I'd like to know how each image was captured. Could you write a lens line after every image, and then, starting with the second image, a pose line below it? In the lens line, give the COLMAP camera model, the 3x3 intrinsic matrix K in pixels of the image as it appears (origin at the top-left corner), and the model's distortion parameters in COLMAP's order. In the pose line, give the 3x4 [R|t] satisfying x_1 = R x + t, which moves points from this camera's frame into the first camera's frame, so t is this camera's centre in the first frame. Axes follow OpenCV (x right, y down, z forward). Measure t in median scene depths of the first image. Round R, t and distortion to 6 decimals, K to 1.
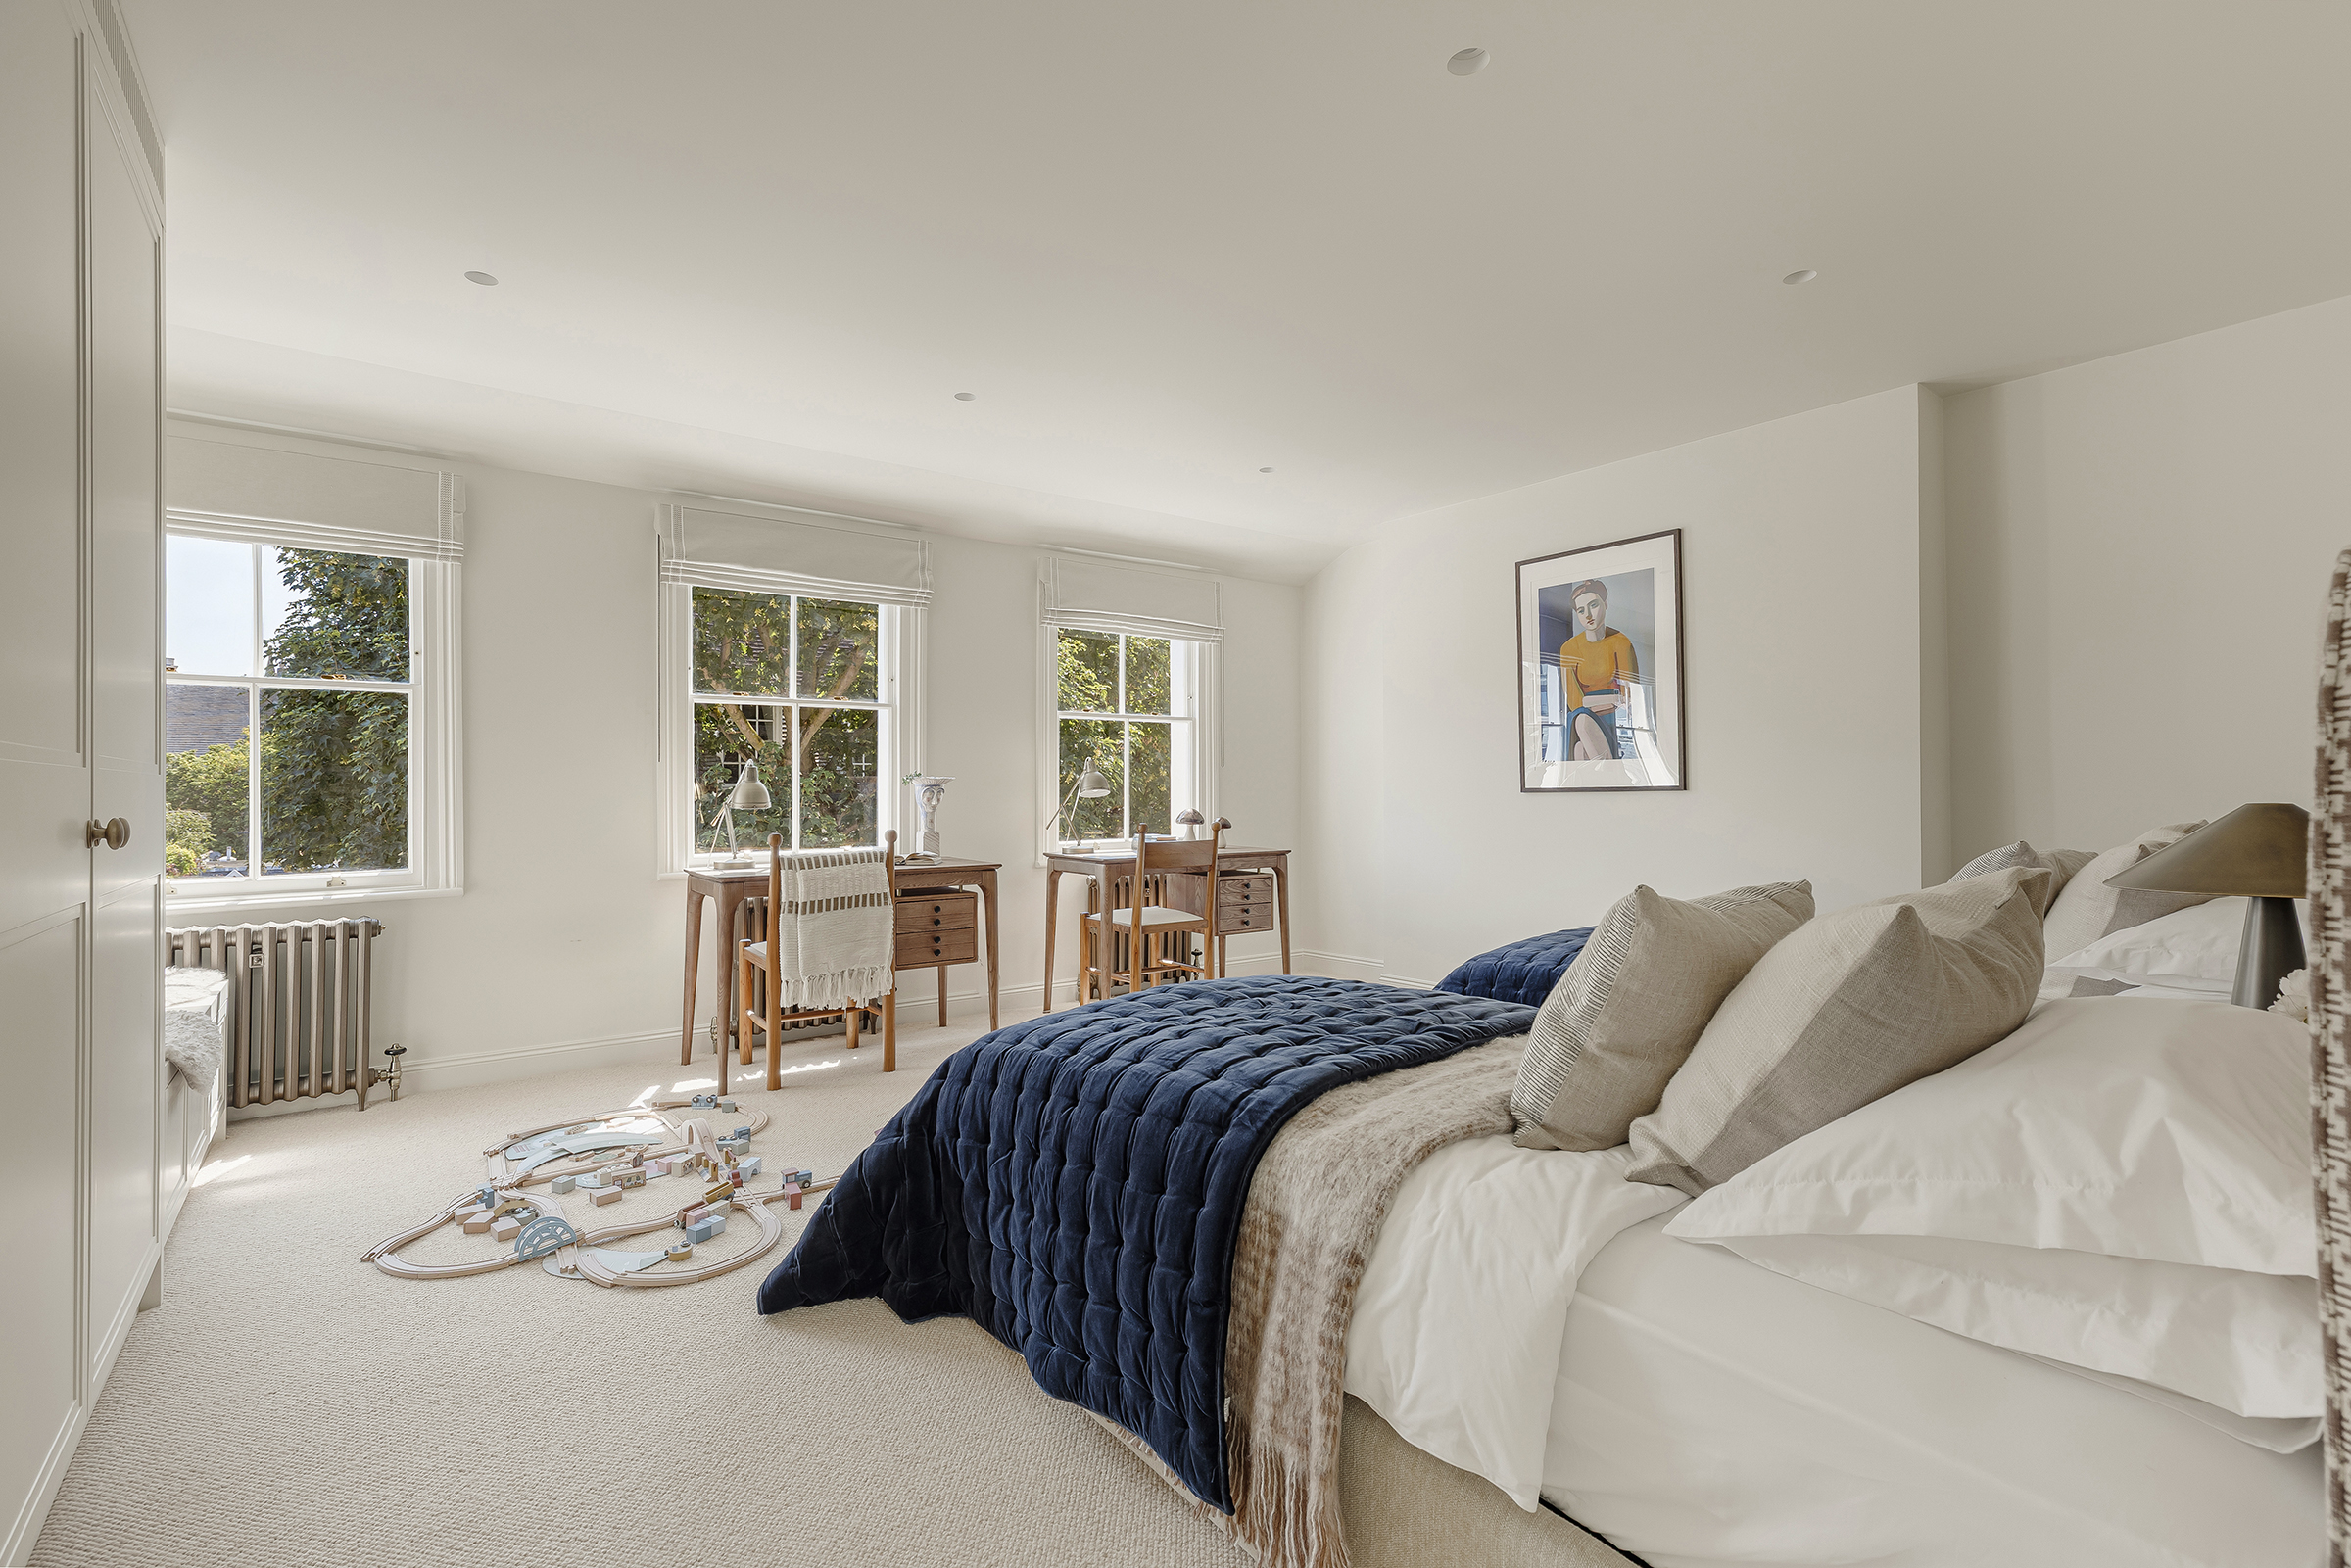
lens RADIAL K [[1050.4, 0, 1173.5], [0, 1050.4, 773.6], [0, 0, 1]] dist [-0.003551, -0.000077]
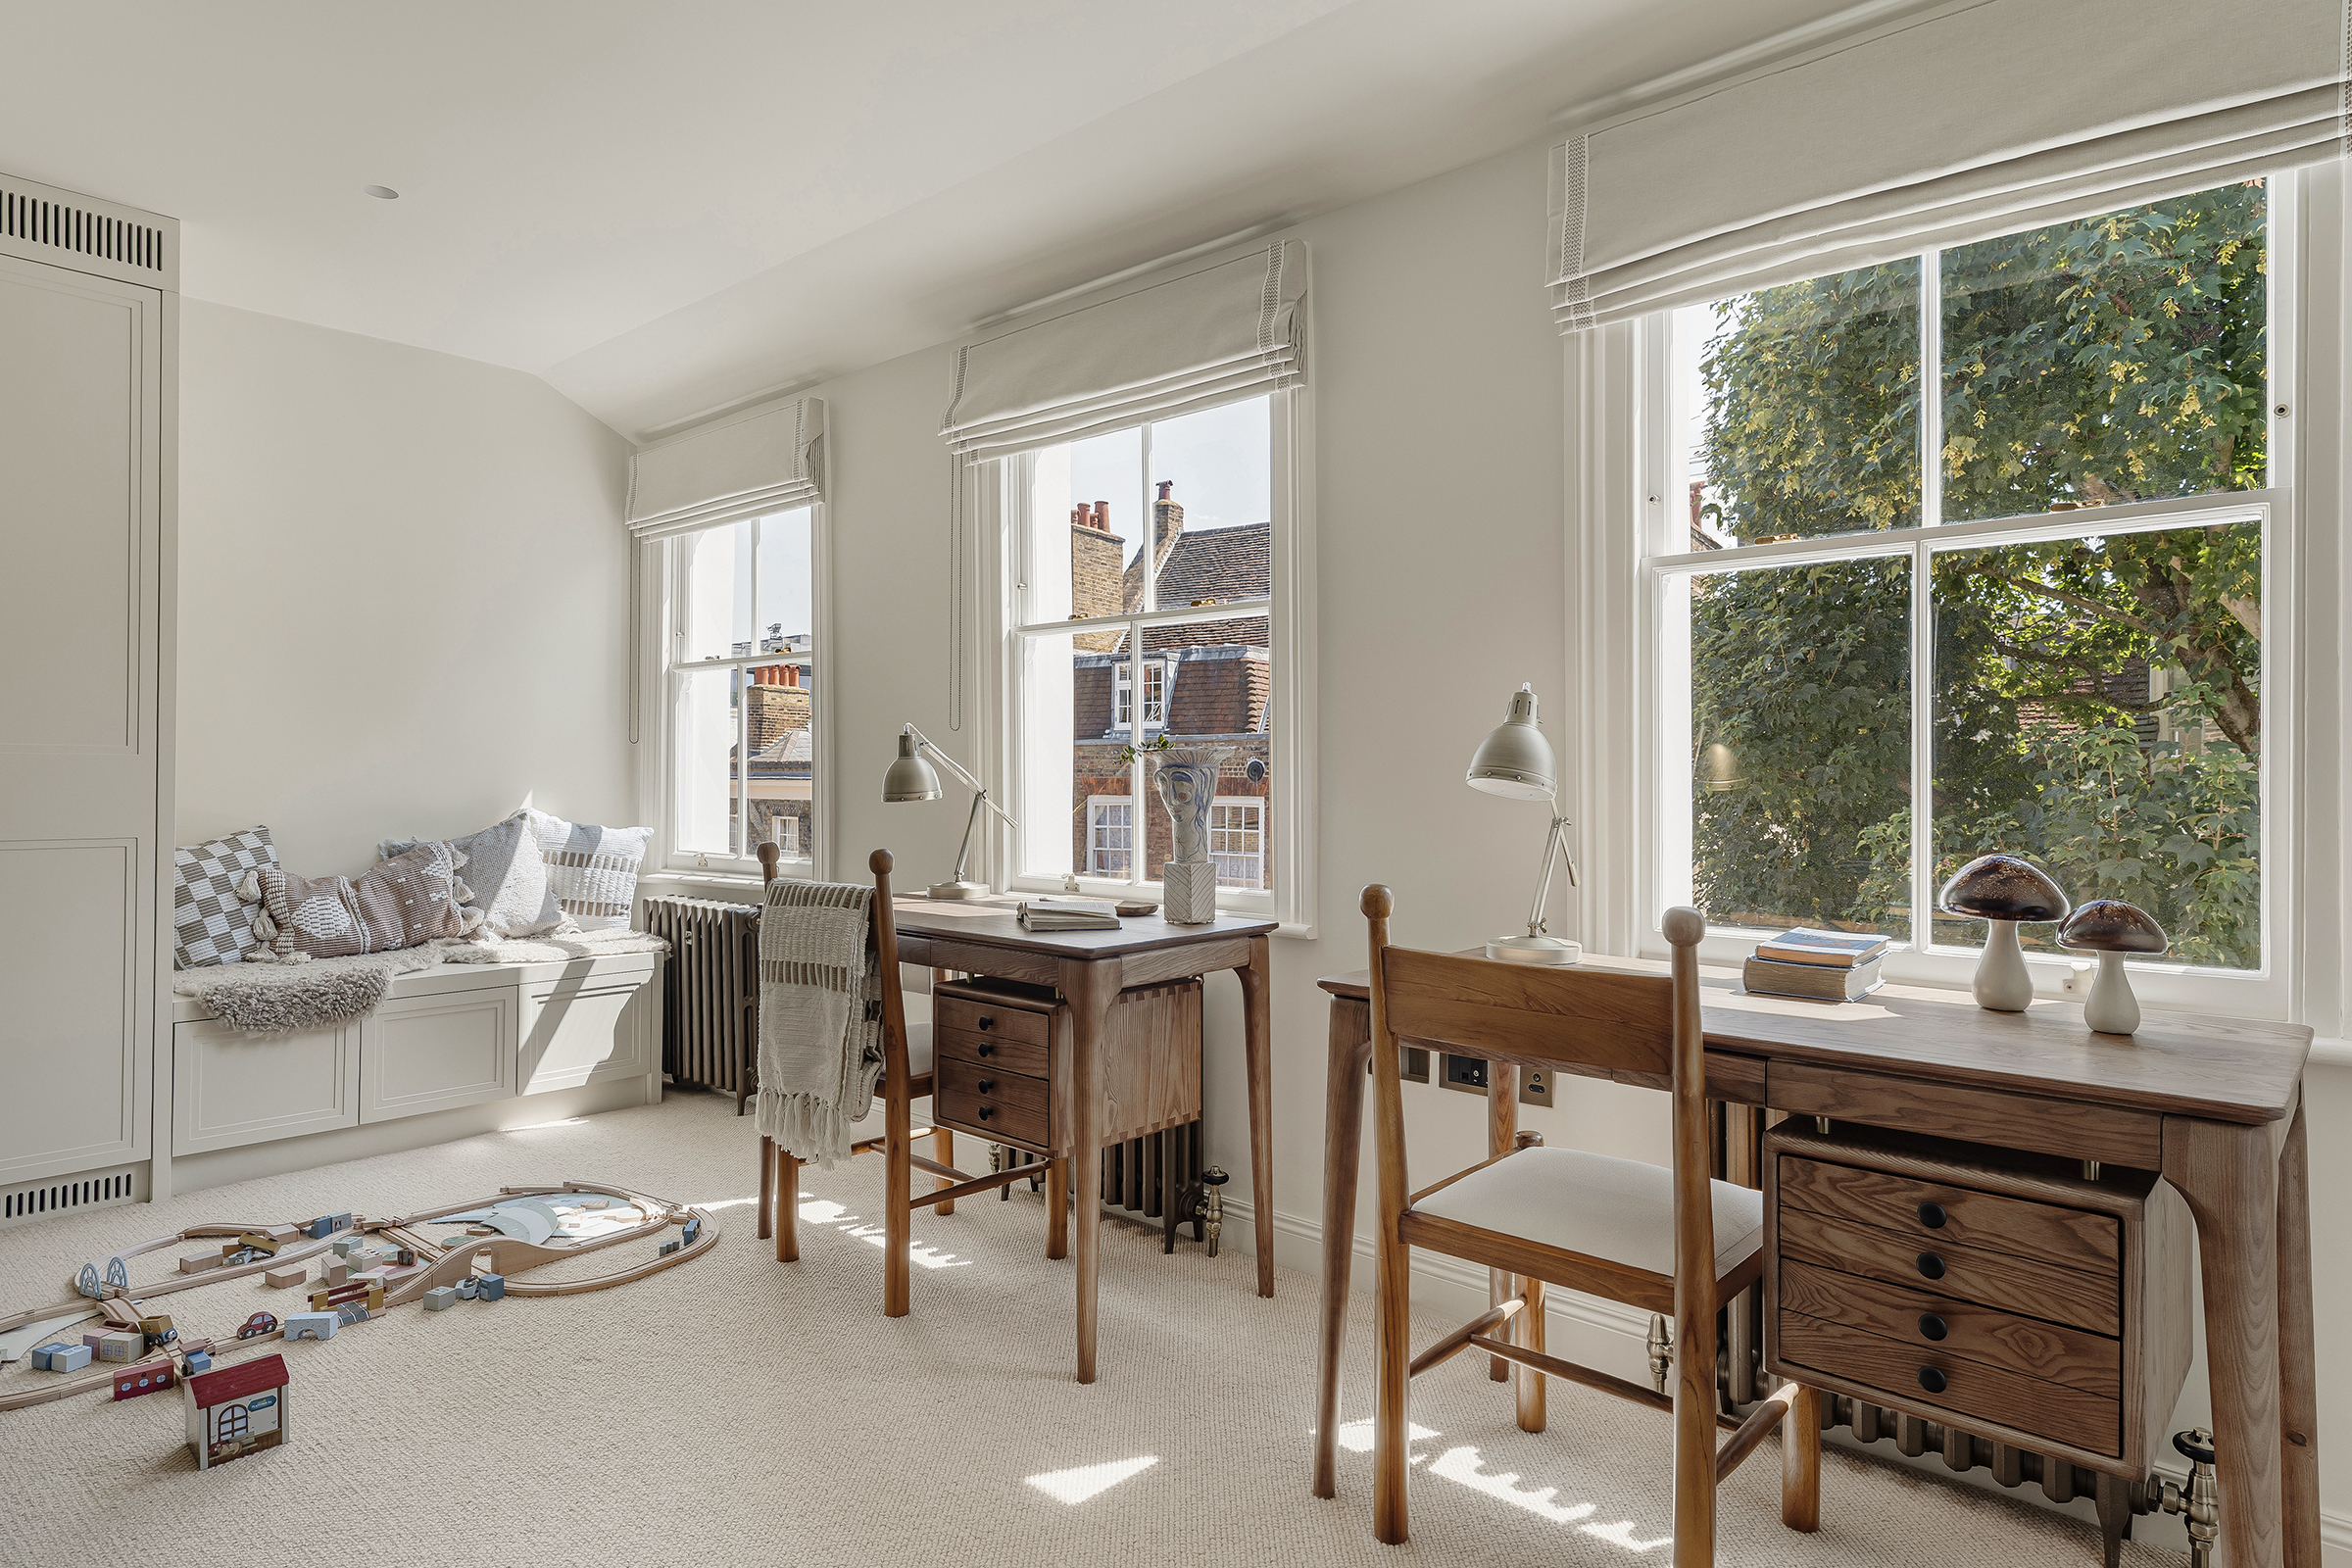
lens RADIAL K [[1302.2, 0, 1175.6], [0, 1302.2, 775.1], [0, 0, 1]] dist [-0.000352, -0.000020]
pose [[0.203901, 0.001733, -0.978990, 0.439217], [-0.001675, 0.999998, 0.001422, 0.017603], [0.978990, 0.001350, 0.203903, 1.152014]]
